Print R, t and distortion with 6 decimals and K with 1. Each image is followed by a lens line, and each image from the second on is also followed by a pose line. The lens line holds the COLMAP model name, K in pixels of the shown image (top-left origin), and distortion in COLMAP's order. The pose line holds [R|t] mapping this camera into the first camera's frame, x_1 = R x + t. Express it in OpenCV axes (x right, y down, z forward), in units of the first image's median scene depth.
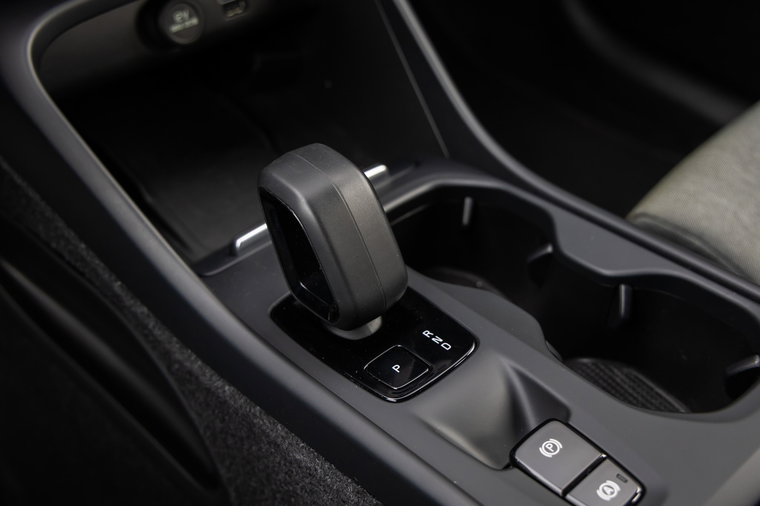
lens RADIAL K [[902.3, 0, 380.0], [0, 902.3, 253.0], [0, 0, 1]] dist [0.000661, -0.014975]
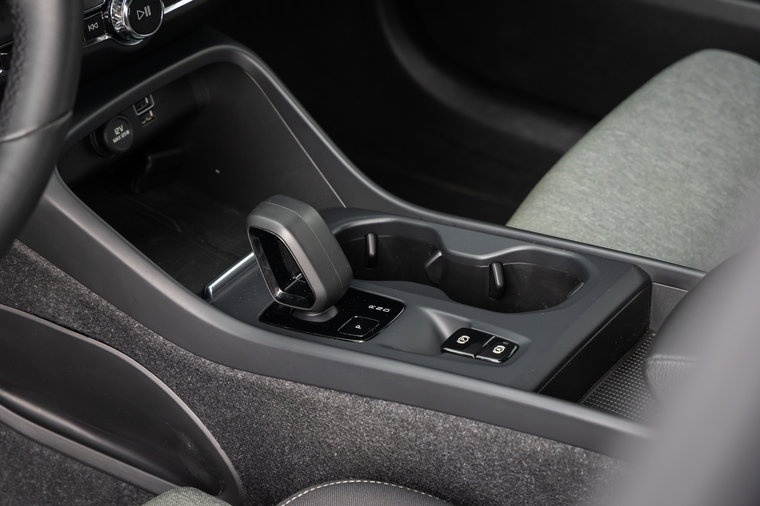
lens RADIAL K [[1991.1, 0, 380.0], [0, 1991.1, 253.0], [0, 0, 1]] dist [-0.004575, -0.043868]
pose [[0.970640, -0.157729, 0.181601, -0.438190], [0.185656, 0.971299, -0.148694, 0.418117], [-0.152936, 0.178044, 0.972065, -1.876933]]
